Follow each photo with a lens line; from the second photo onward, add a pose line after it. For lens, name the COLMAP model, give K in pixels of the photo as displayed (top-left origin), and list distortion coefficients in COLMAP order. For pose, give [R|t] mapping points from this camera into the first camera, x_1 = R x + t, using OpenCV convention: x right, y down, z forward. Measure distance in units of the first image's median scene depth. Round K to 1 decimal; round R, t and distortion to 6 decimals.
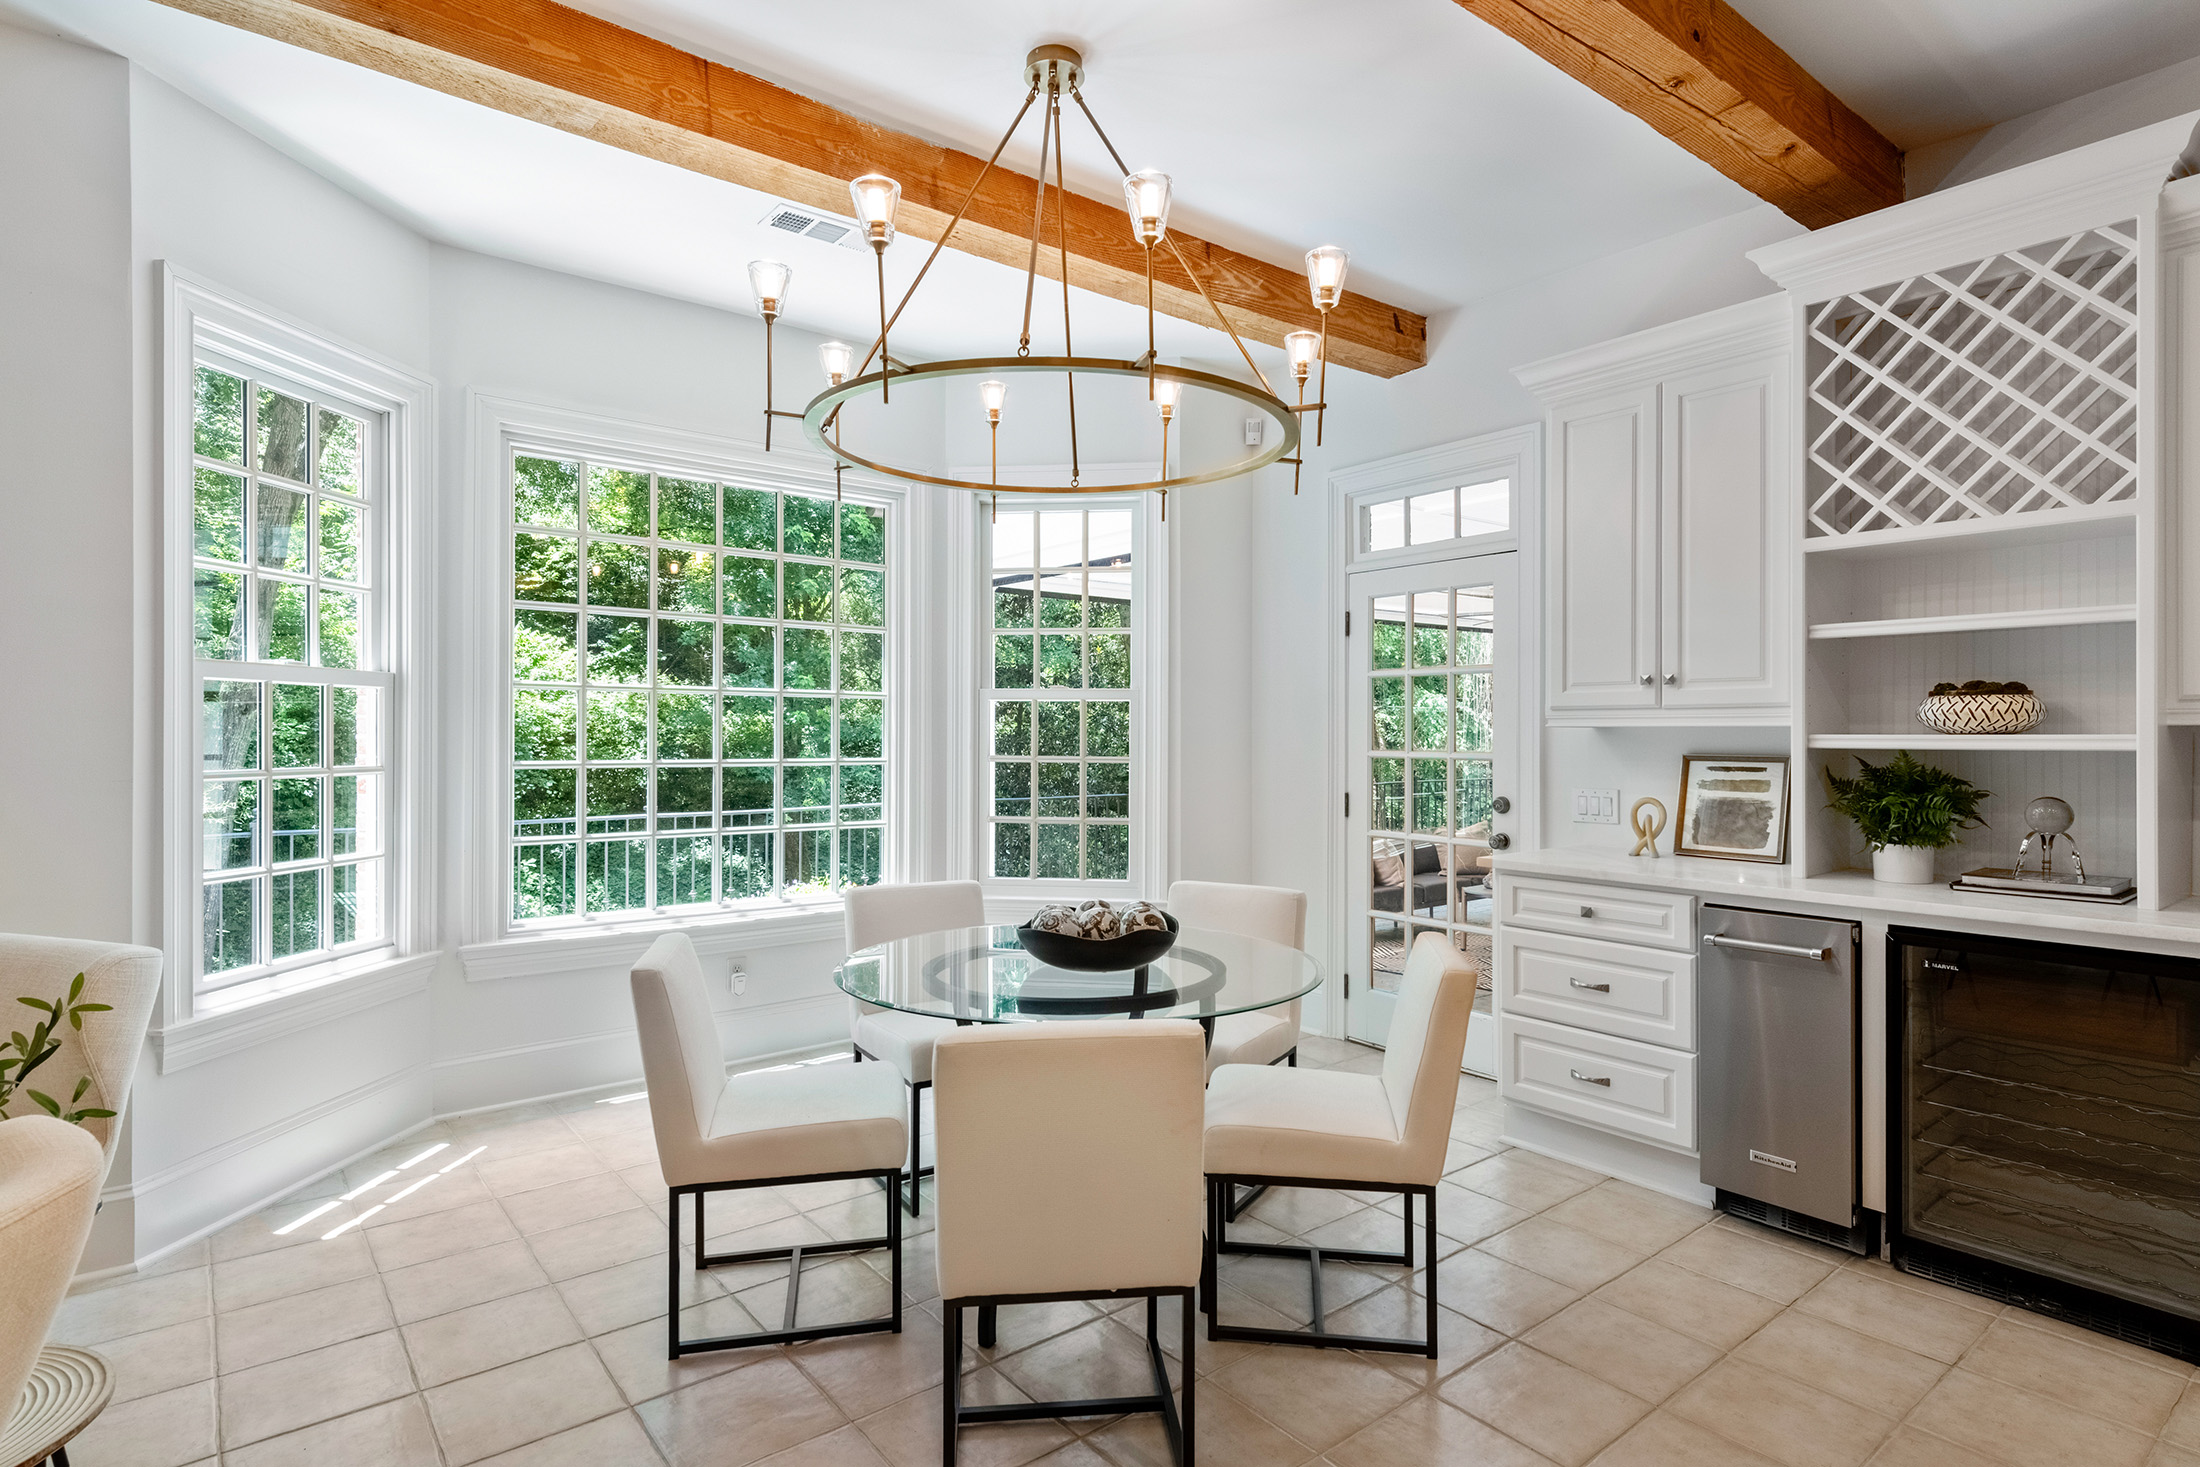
lens RADIAL K [[1155.8, 0, 1094.6], [0, 1155.8, 731.2], [0, 0, 1]] dist [0.012778, 0.000126]
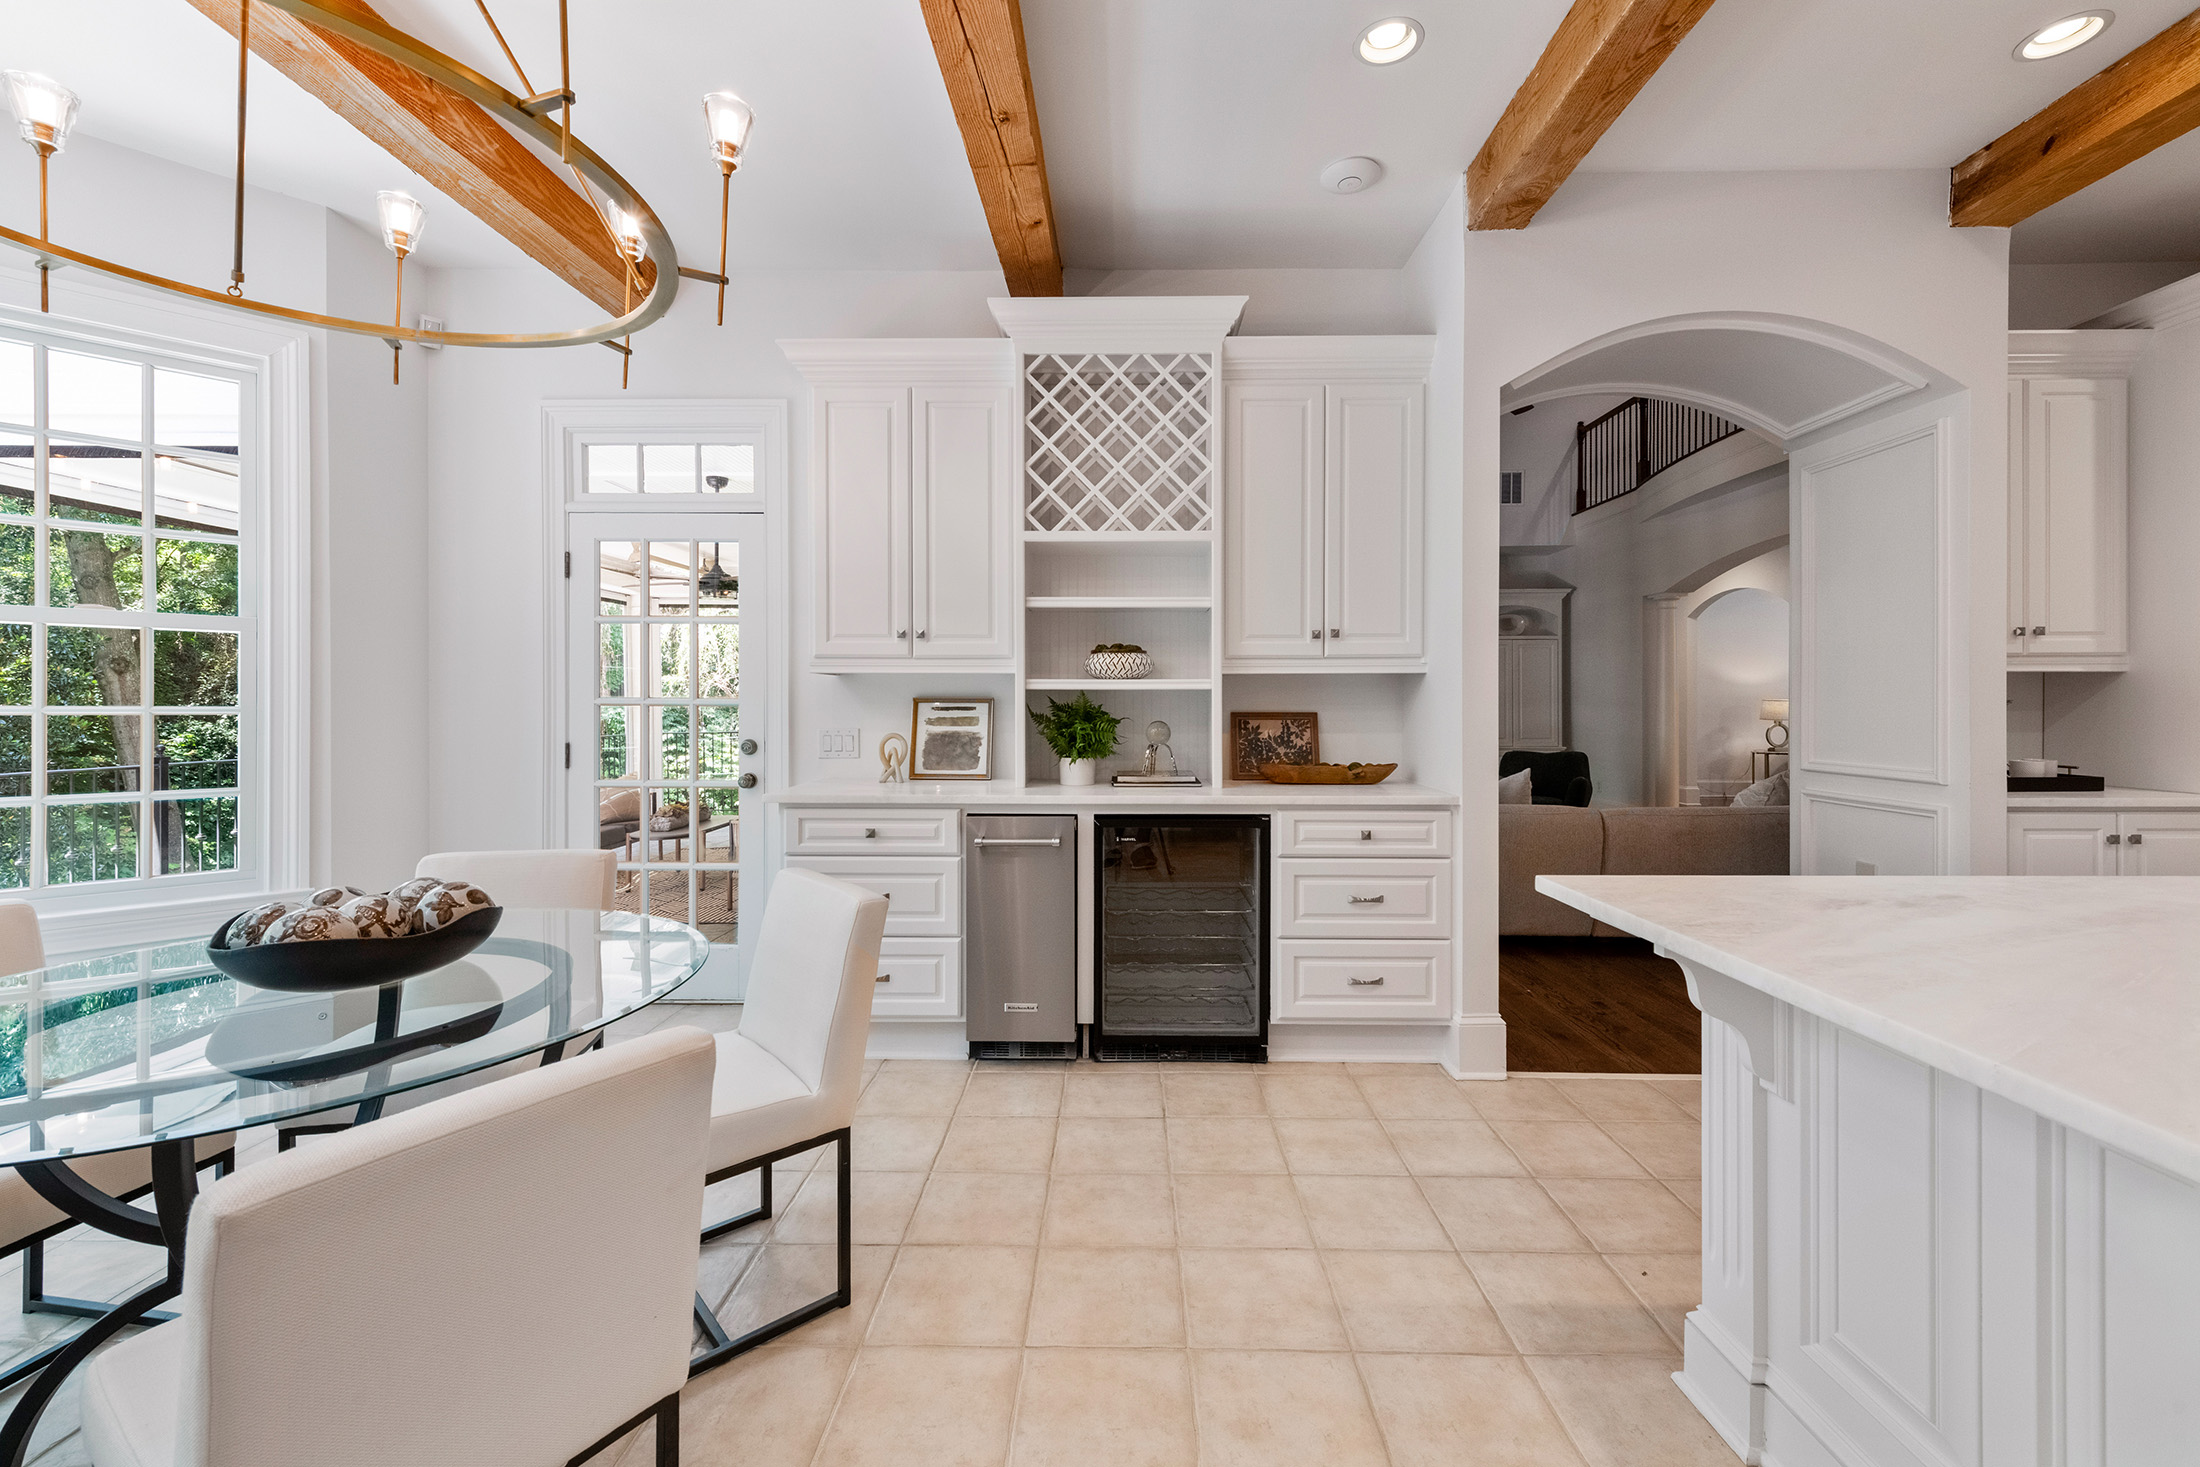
lens RADIAL K [[901.6, 0, 1123.6], [0, 901.6, 706.9], [0, 0, 1]] dist [0.024847, -0.013595]
pose [[0.628371, 0.002788, 0.777909, -0.116124], [-0.004699, 0.999989, 0.000211, 0.034175], [-0.777900, -0.003788, 0.628377, 0.267828]]
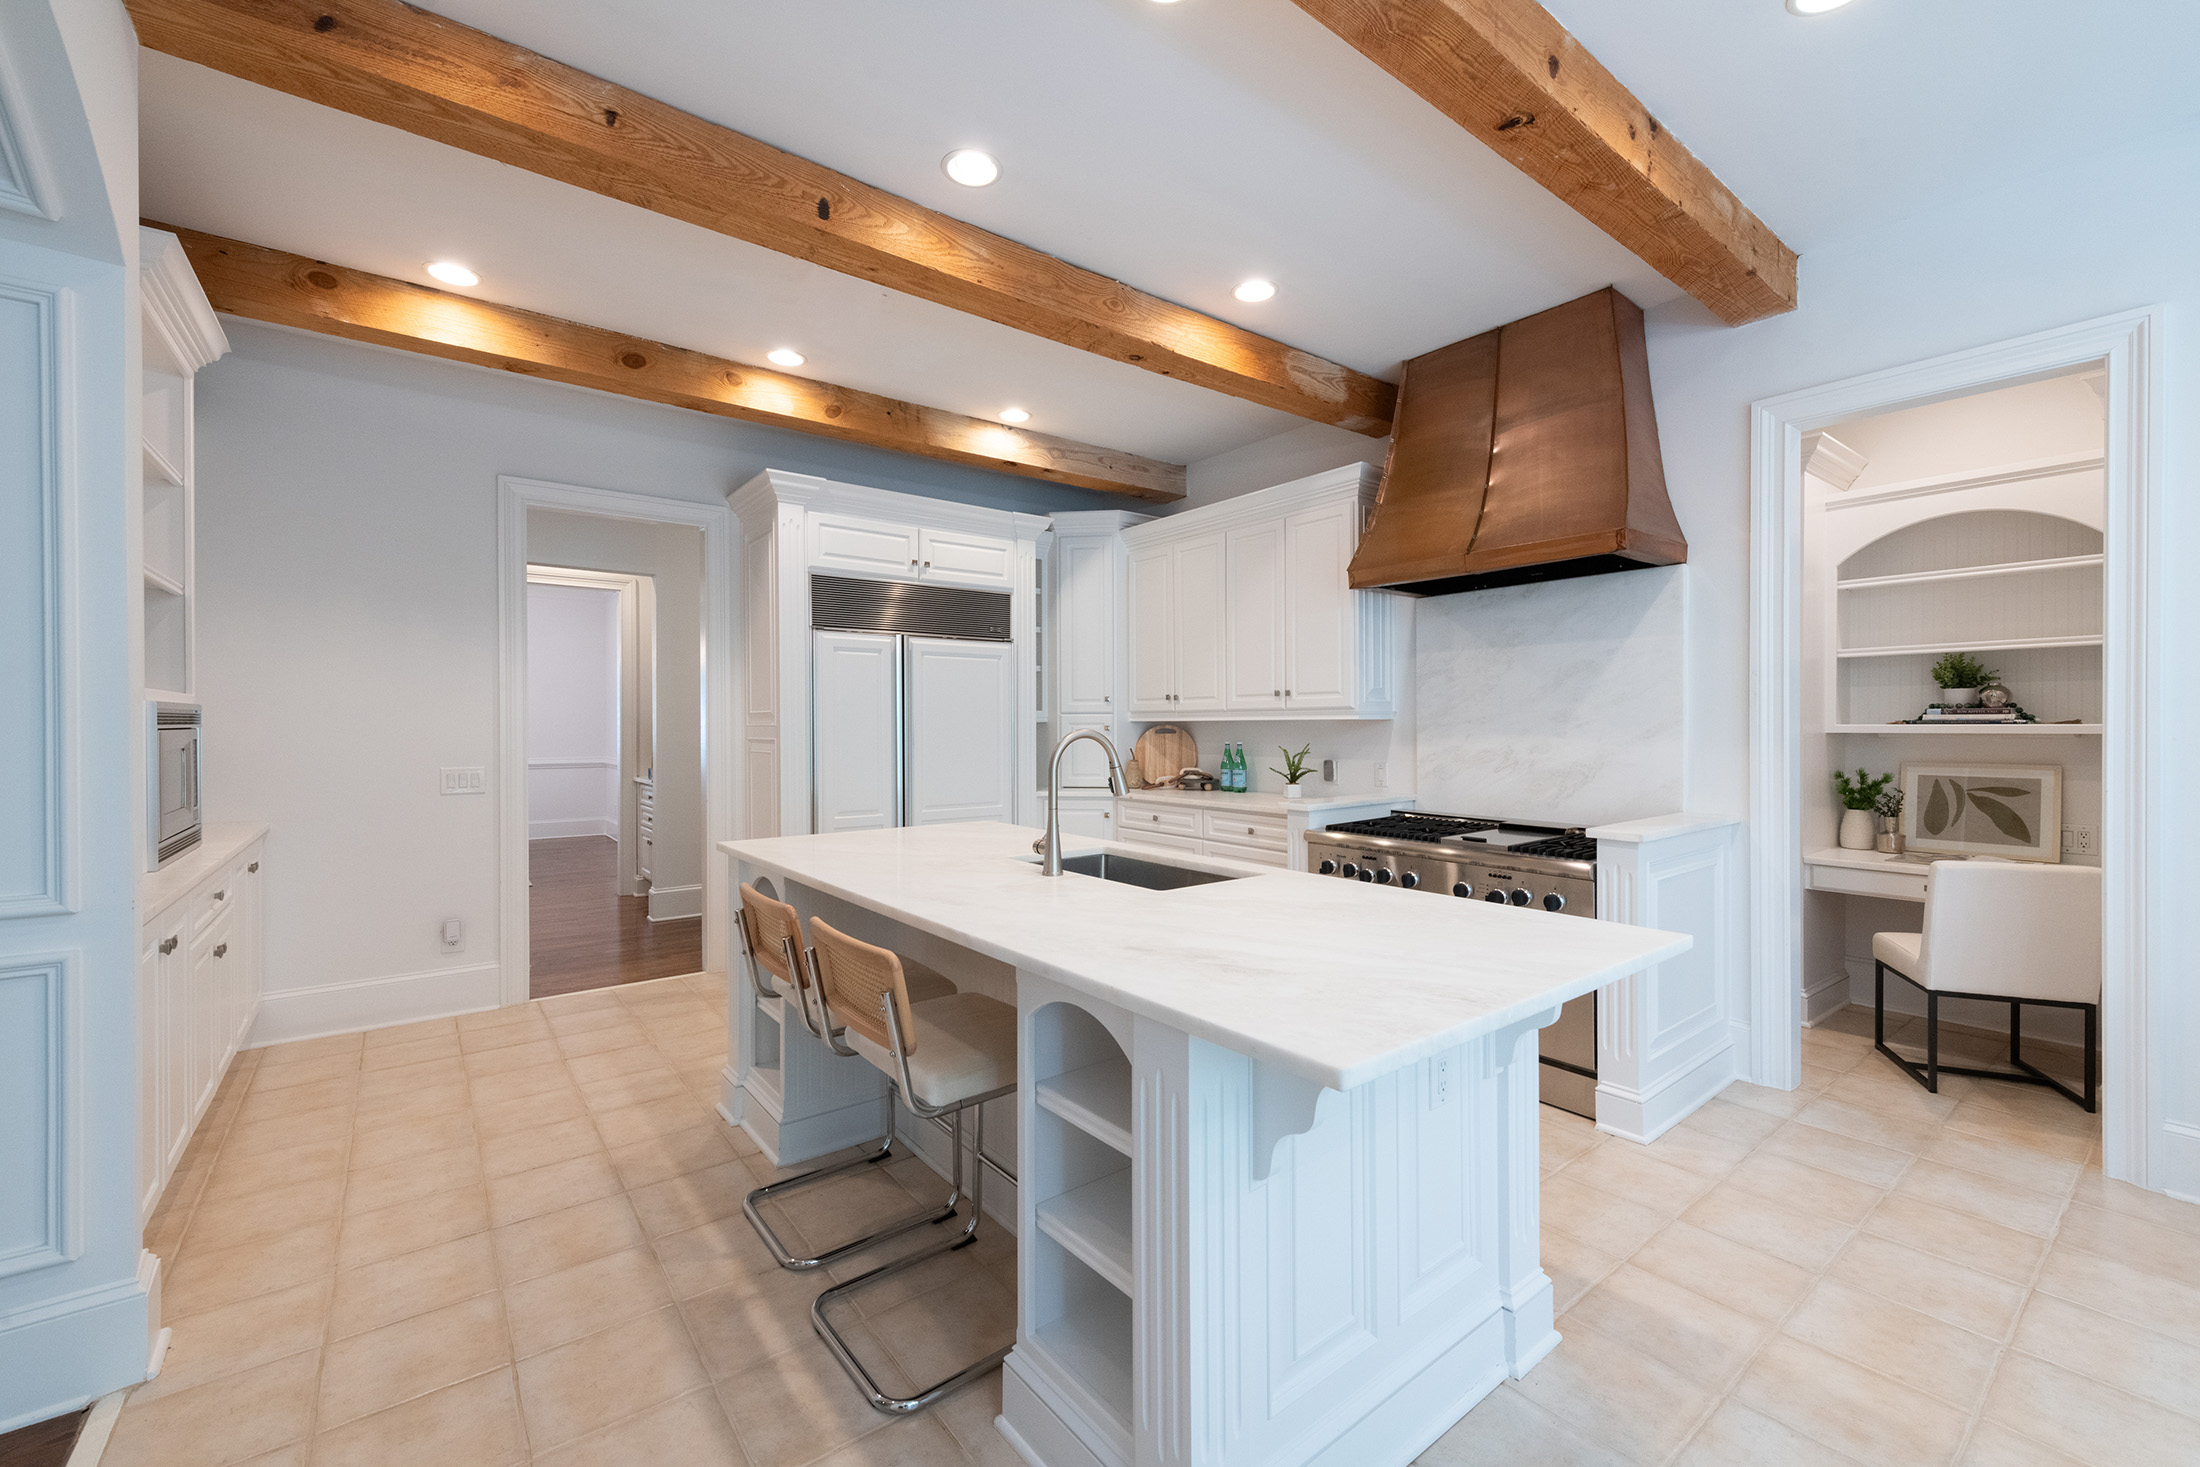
lens RADIAL K [[896.8, 0, 1106.2], [0, 896.8, 730.9], [0, 0, 1]] dist [0.009376, -0.000330]
pose [[-0.999929, 0.005924, 0.010336, 0.527176], [0.005955, 0.999978, 0.002983, 0.001674], [-0.010318, 0.003045, -0.999942, 0.752809]]
